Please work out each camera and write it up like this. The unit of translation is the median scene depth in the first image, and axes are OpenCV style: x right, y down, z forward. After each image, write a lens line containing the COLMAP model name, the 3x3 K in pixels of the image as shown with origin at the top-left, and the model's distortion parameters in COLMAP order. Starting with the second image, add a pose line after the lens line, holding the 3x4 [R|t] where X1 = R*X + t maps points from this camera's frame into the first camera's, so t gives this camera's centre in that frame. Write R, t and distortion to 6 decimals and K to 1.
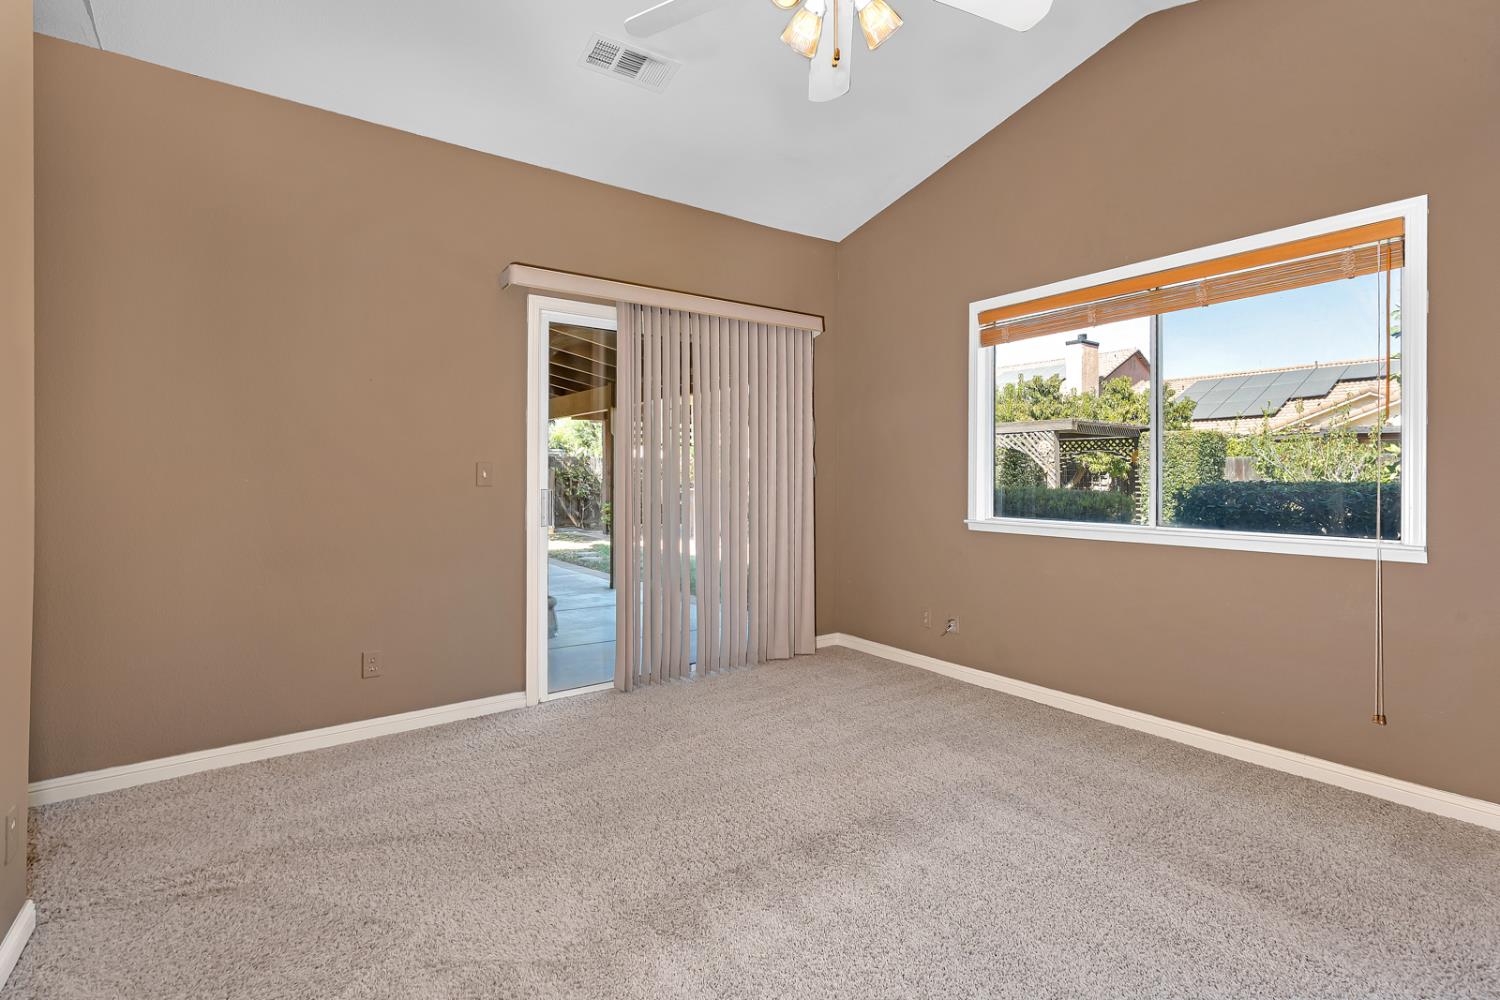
lens RADIAL K [[686.9, 0, 750.2], [0, 686.9, 480.8], [0, 0, 1]] dist [0.000829, 0.000587]
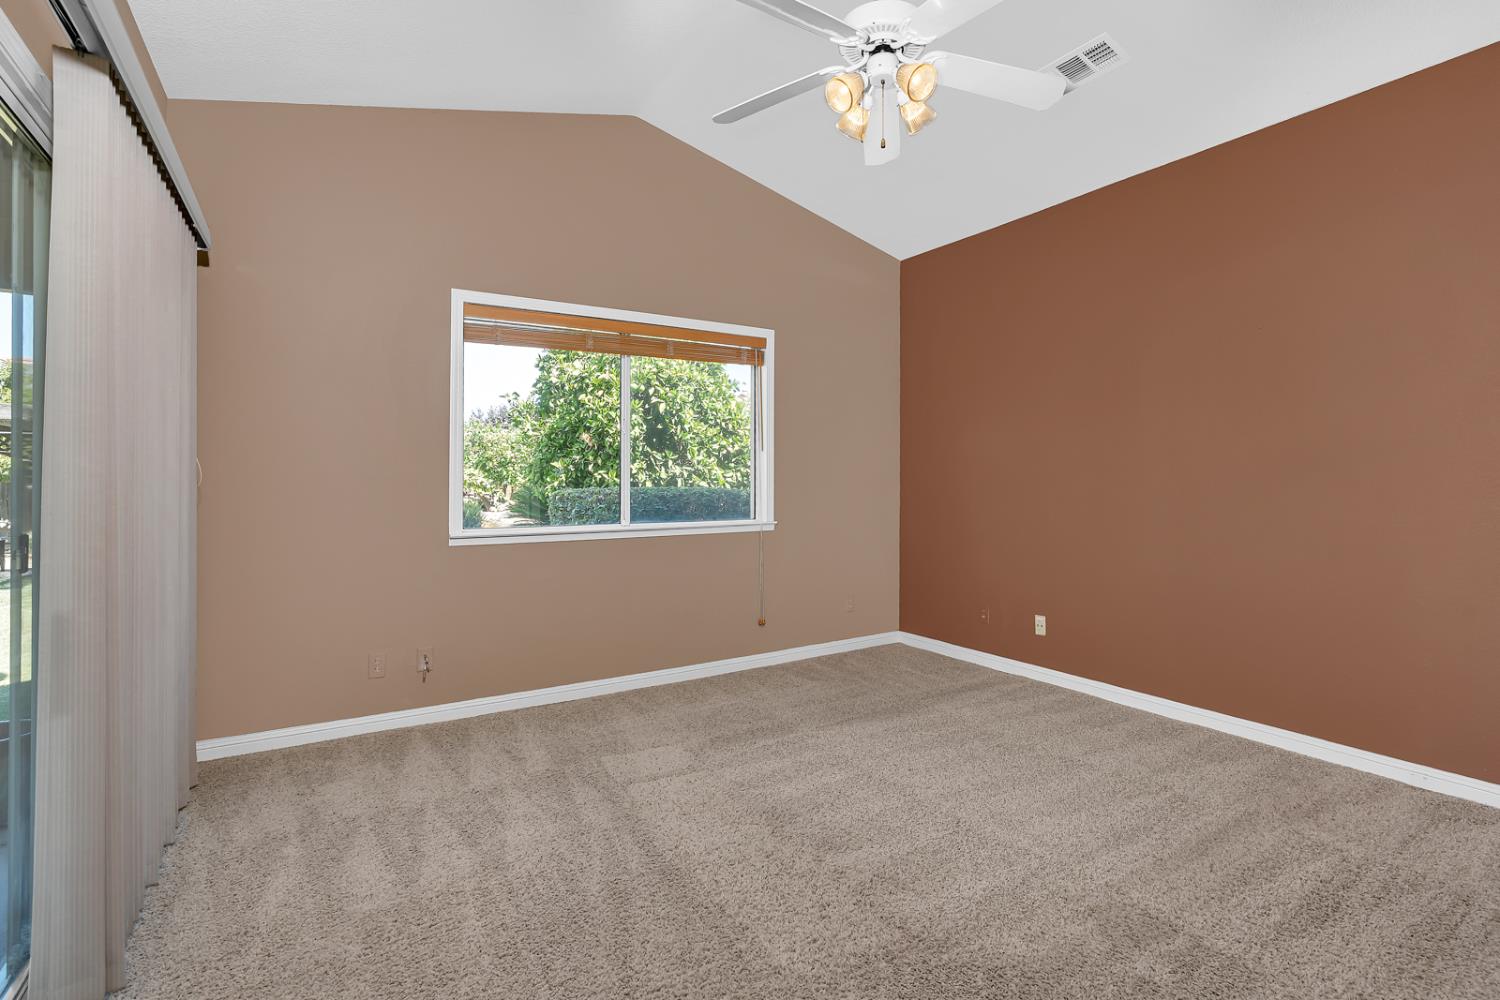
lens RADIAL K [[686.9, 0, 750.2], [0, 686.9, 480.8], [0, 0, 1]] dist [0.000829, 0.000587]
pose [[0.103235, 0.008603, 0.994620, -0.733176], [0.014192, 0.999848, -0.010121, 0.005953], [-0.994556, 0.015161, 0.103097, 0.748870]]
